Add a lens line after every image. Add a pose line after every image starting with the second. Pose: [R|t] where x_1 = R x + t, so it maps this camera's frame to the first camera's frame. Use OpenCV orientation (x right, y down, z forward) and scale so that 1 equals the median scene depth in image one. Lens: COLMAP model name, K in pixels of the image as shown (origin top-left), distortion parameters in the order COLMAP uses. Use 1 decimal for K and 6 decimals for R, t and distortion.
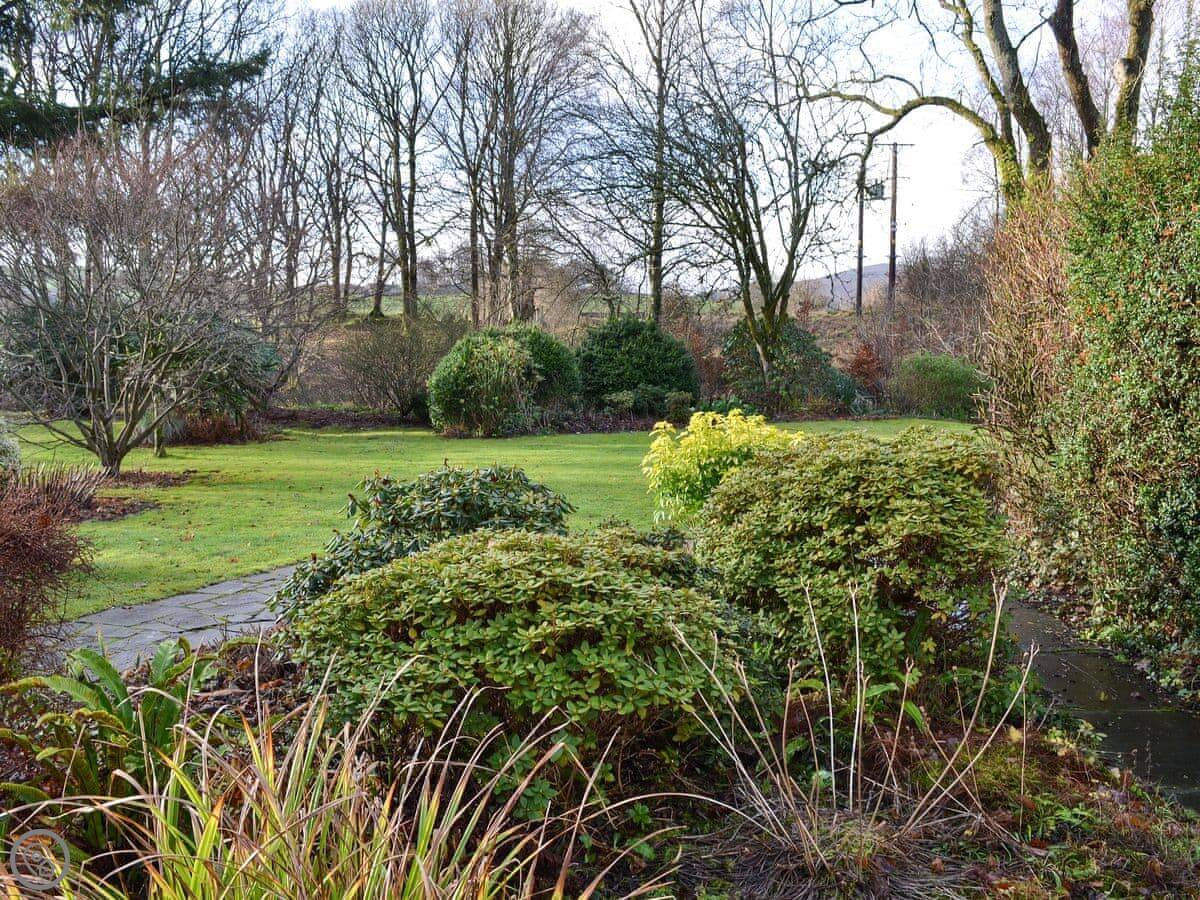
lens RADIAL K [[1104.2, 0, 562.4], [0, 1104.2, 438.5], [0, 0, 1]] dist [-0.080326, 0.000681]
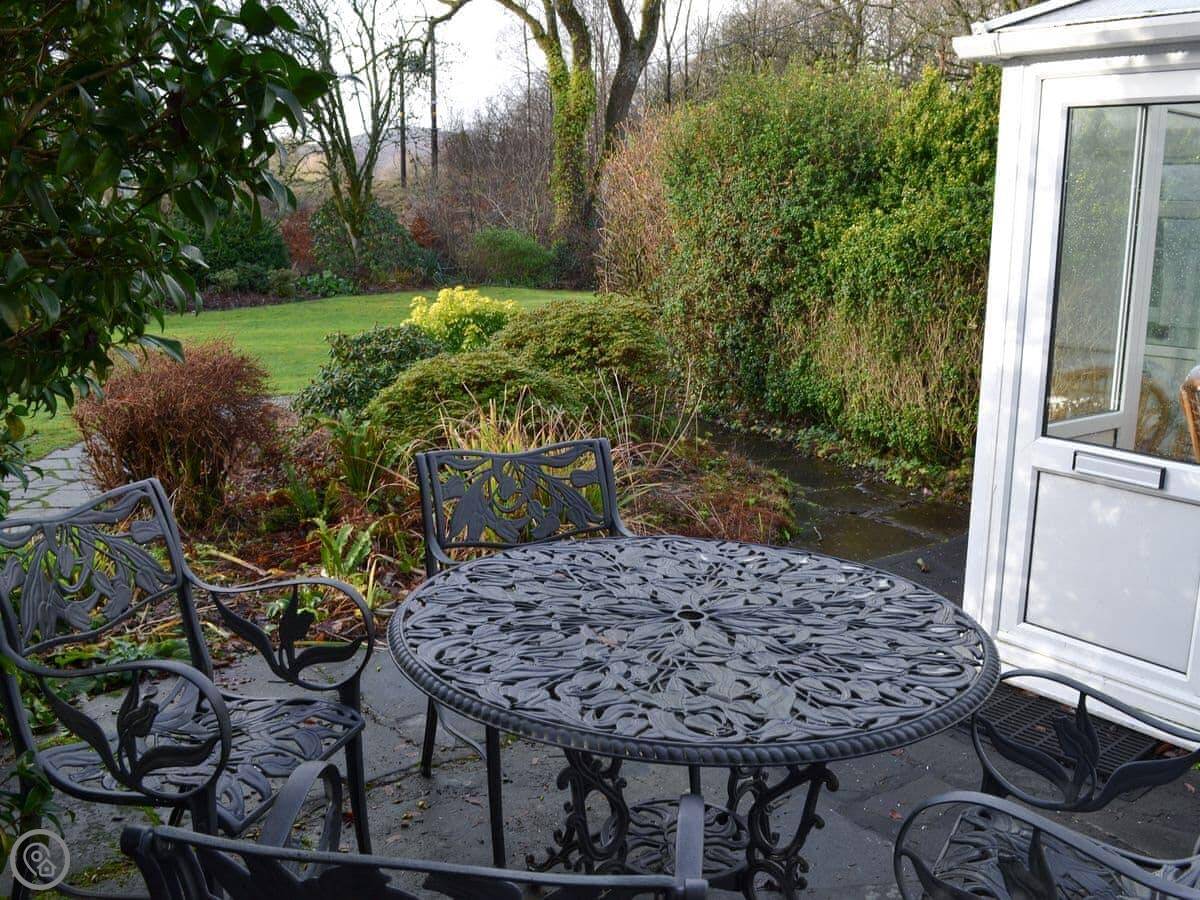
lens RADIAL K [[1290.7, 0, 600.0], [0, 1290.7, 450.0], [0, 0, 1]] dist [-0.086551, 0.005512]
pose [[0.890934, -0.084959, 0.446115, -0.556510], [0.036568, 0.992576, 0.115998, -0.002661], [-0.452659, -0.087033, 0.887426, -0.764298]]
